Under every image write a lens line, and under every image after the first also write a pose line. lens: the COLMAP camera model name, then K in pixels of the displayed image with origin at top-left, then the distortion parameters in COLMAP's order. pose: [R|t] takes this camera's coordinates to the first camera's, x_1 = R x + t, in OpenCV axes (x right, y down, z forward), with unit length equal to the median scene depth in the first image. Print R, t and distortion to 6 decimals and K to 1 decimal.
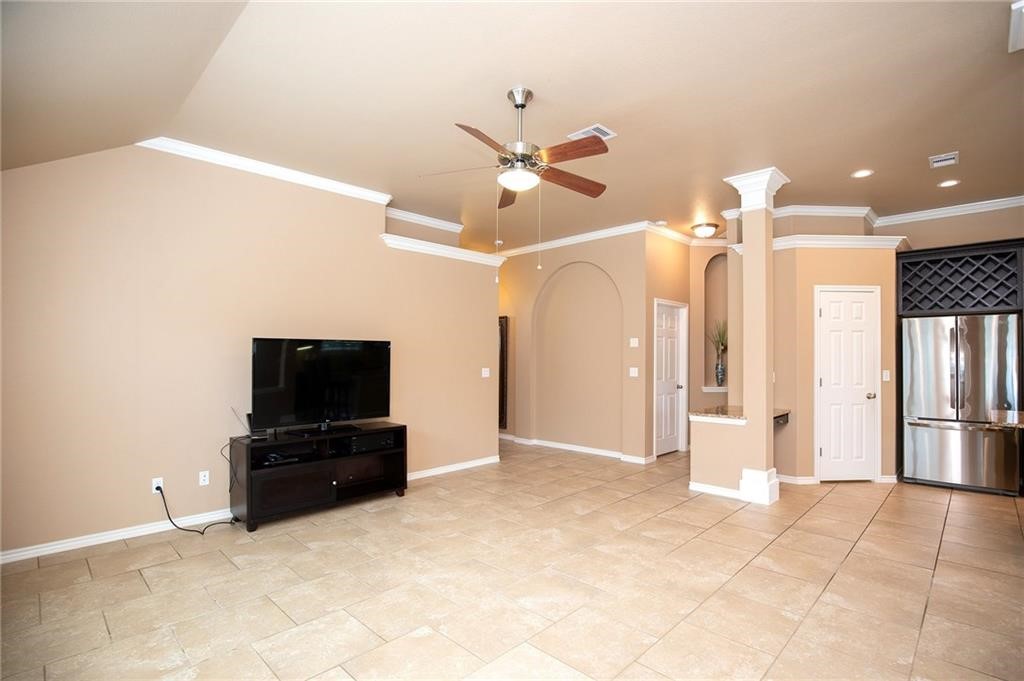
lens RADIAL K [[523.6, 0, 469.6], [0, 523.6, 352.5], [0, 0, 1]] dist [-0.026984, 0.000626]
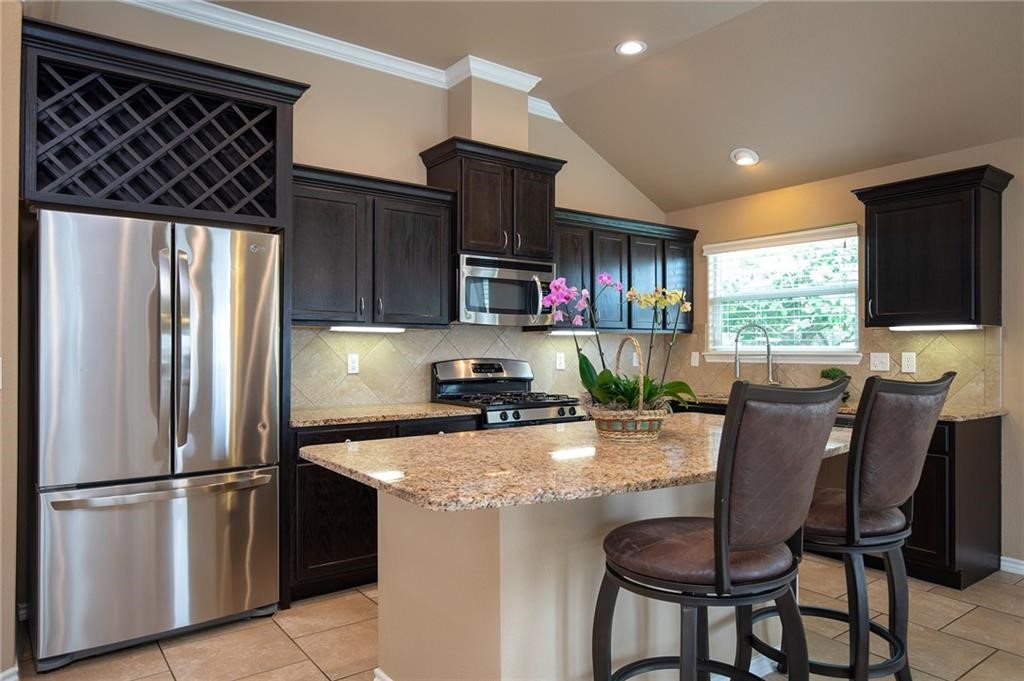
lens RADIAL K [[642.3, 0, 540.8], [0, 642.3, 344.2], [0, 0, 1]] dist [-0.004030, -0.000810]
pose [[0.152099, 0.005838, 0.988348, 0.528107], [-0.002661, 0.999981, -0.005497, 0.031746], [-0.988362, -0.001794, 0.152112, 0.677784]]
